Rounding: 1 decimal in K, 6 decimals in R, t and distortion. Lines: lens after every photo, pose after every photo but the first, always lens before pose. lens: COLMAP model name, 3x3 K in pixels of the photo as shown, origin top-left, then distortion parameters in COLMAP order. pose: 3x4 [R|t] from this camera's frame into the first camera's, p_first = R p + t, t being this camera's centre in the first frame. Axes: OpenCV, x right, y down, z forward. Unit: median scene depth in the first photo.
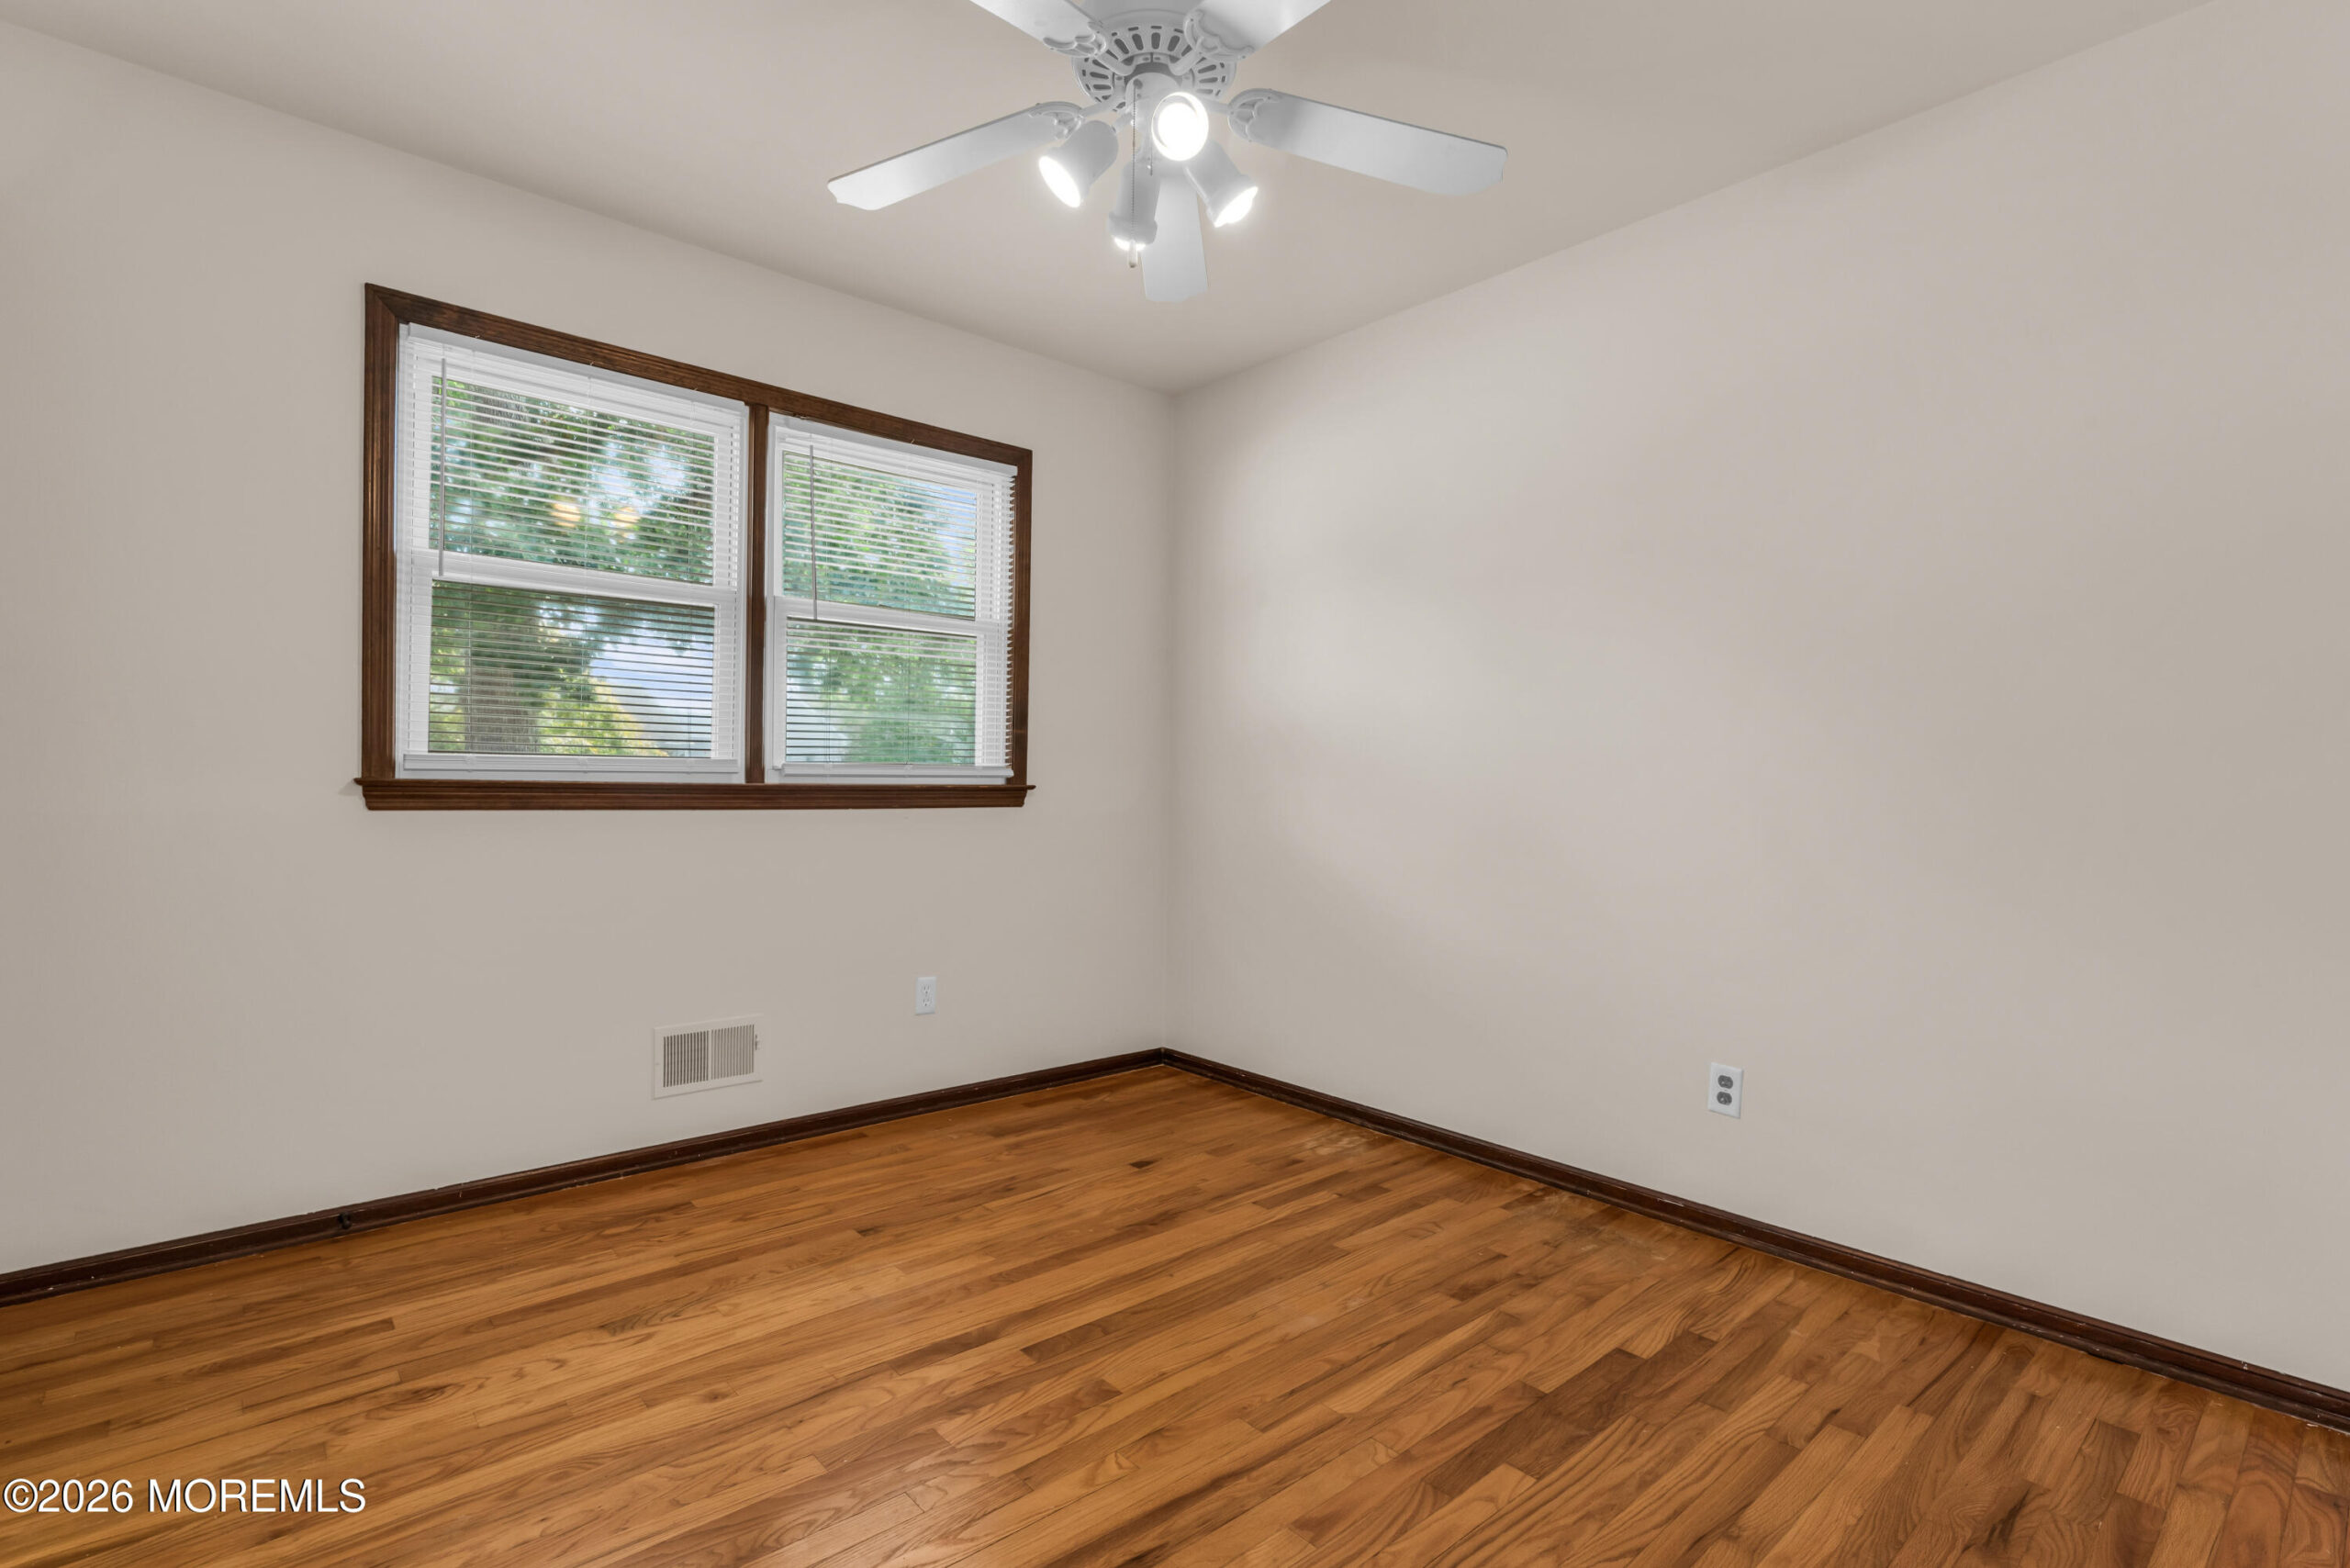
lens RADIAL K [[1123.5, 0, 1168.1], [0, 1123.5, 788.9], [0, 0, 1]] dist [-0.001042, -0.000314]
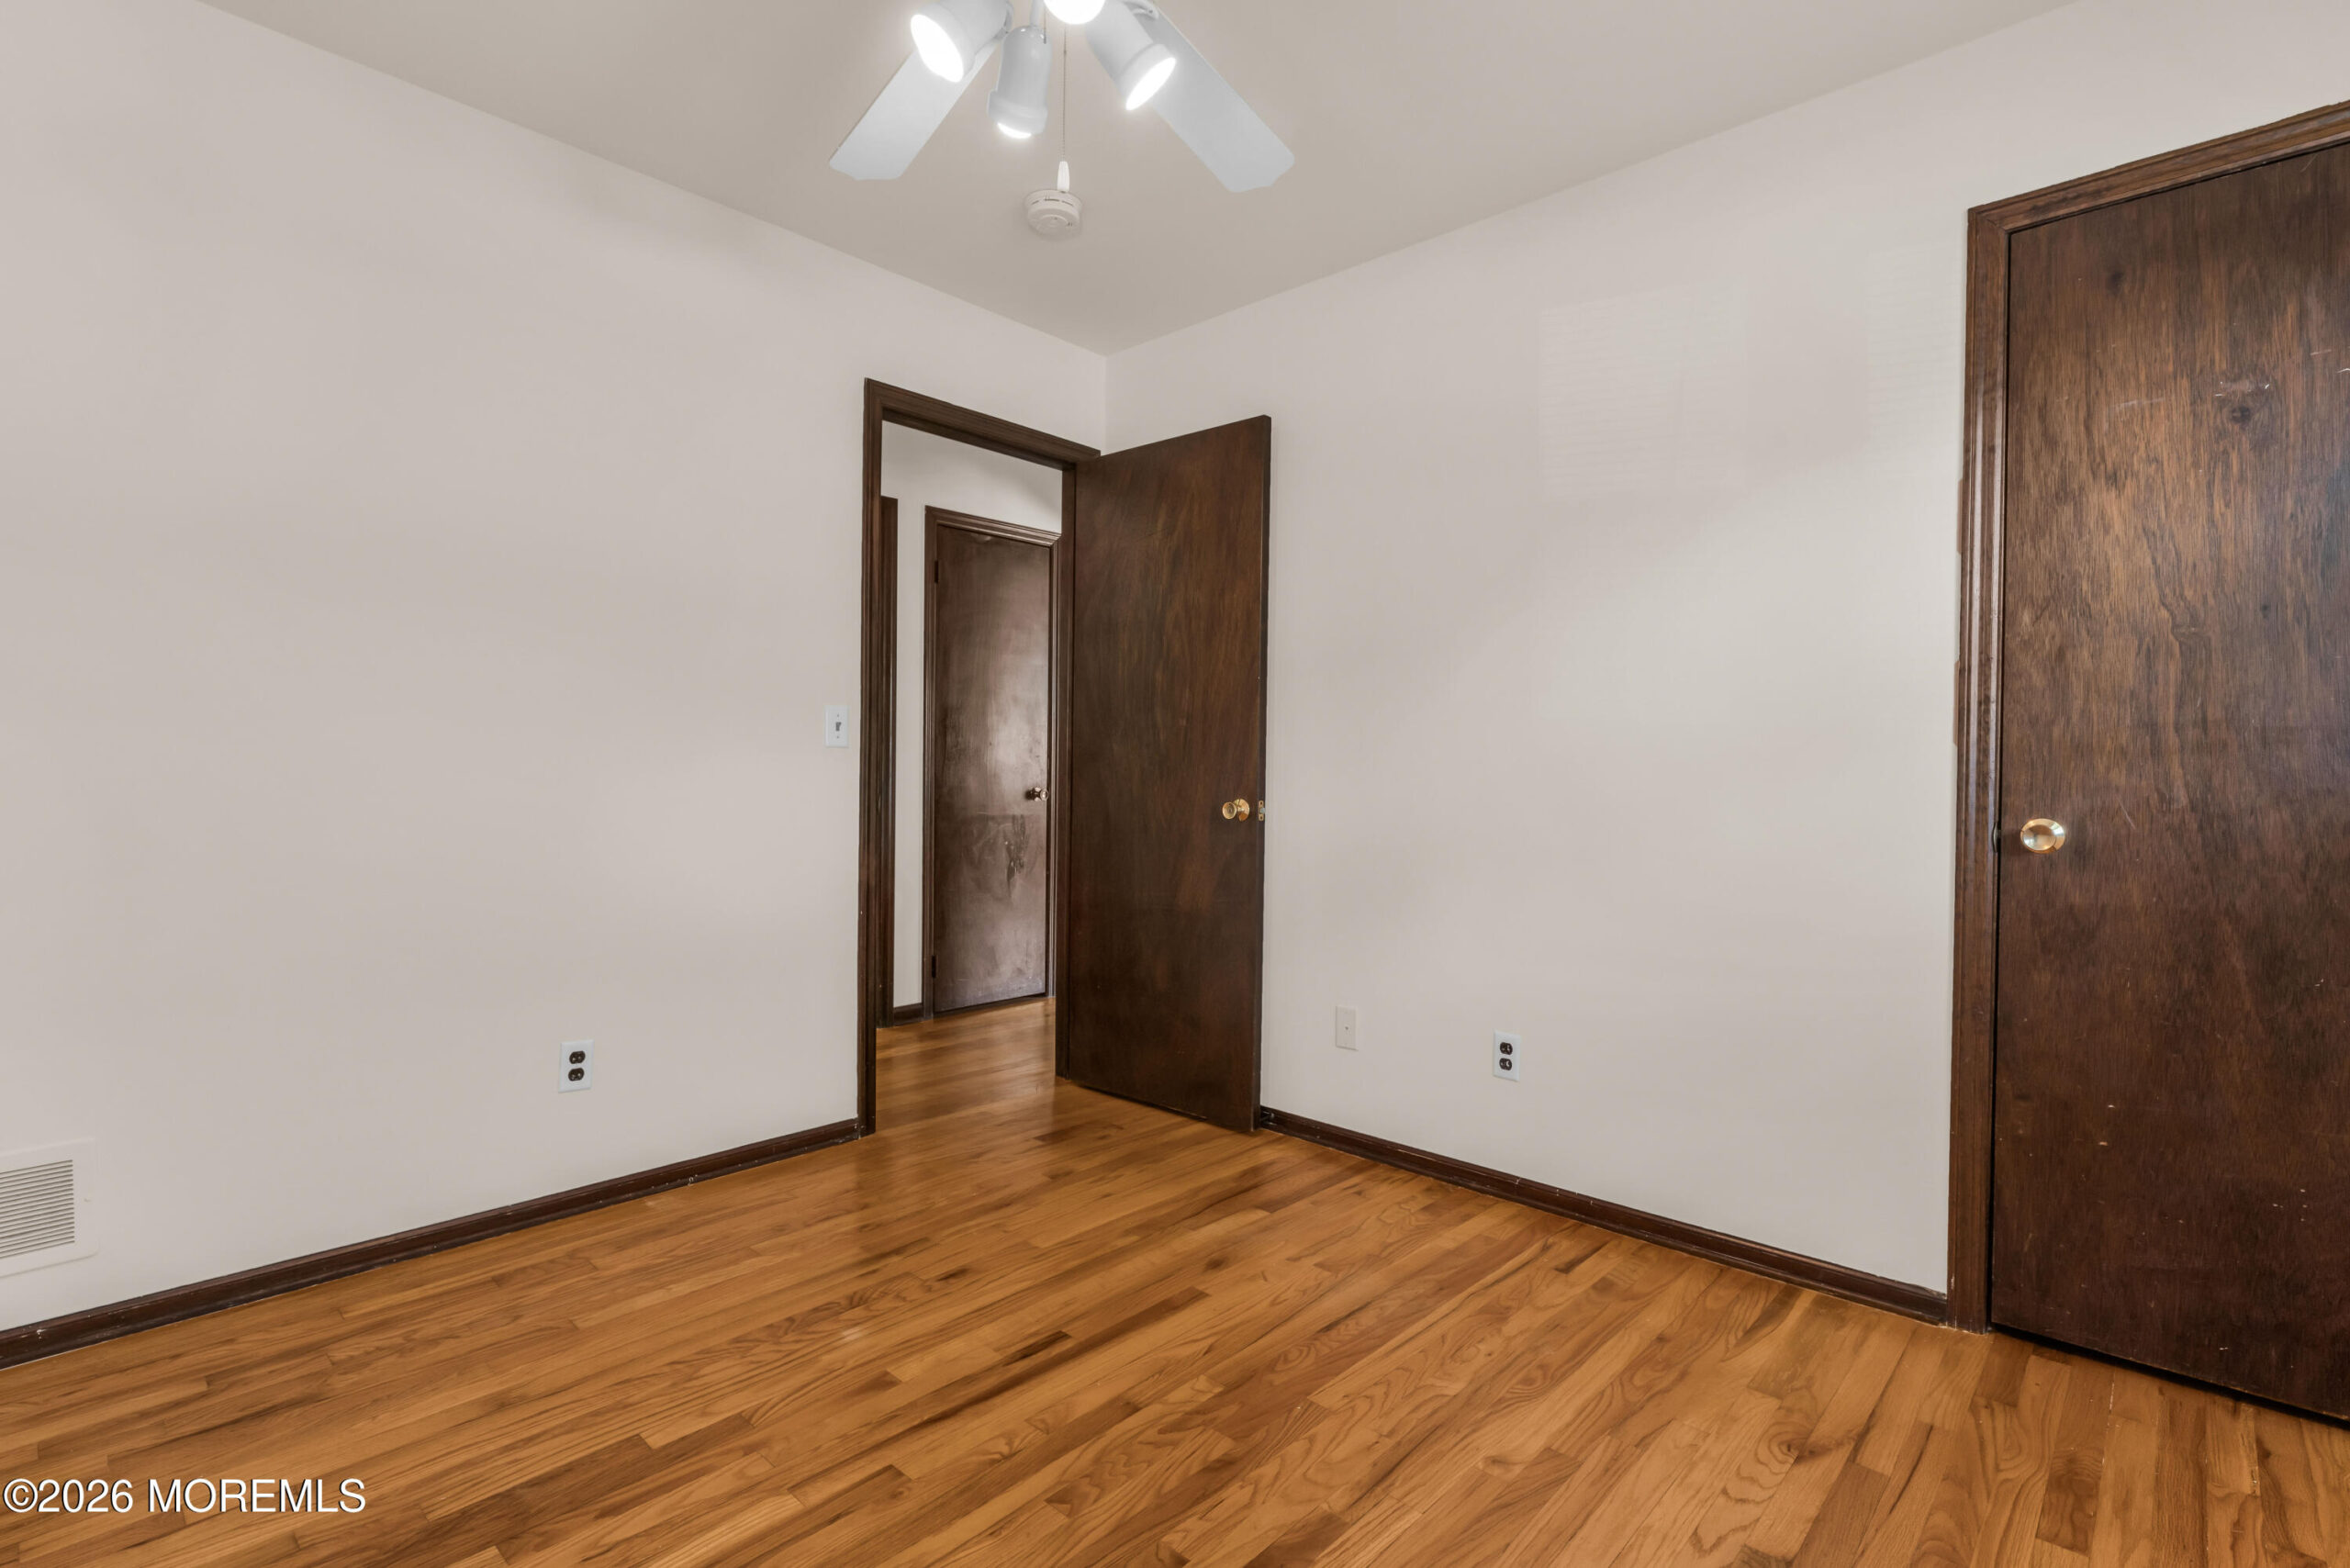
lens RADIAL K [[1103.0, 0, 1173.0], [0, 1103.0, 791.0], [0, 0, 1]] dist [-0.001211, -0.000666]
pose [[-0.994829, -0.024764, -0.098497, -0.044405], [-0.026221, 0.999565, 0.013526, -0.006345], [0.098119, 0.016039, -0.995045, 1.909805]]
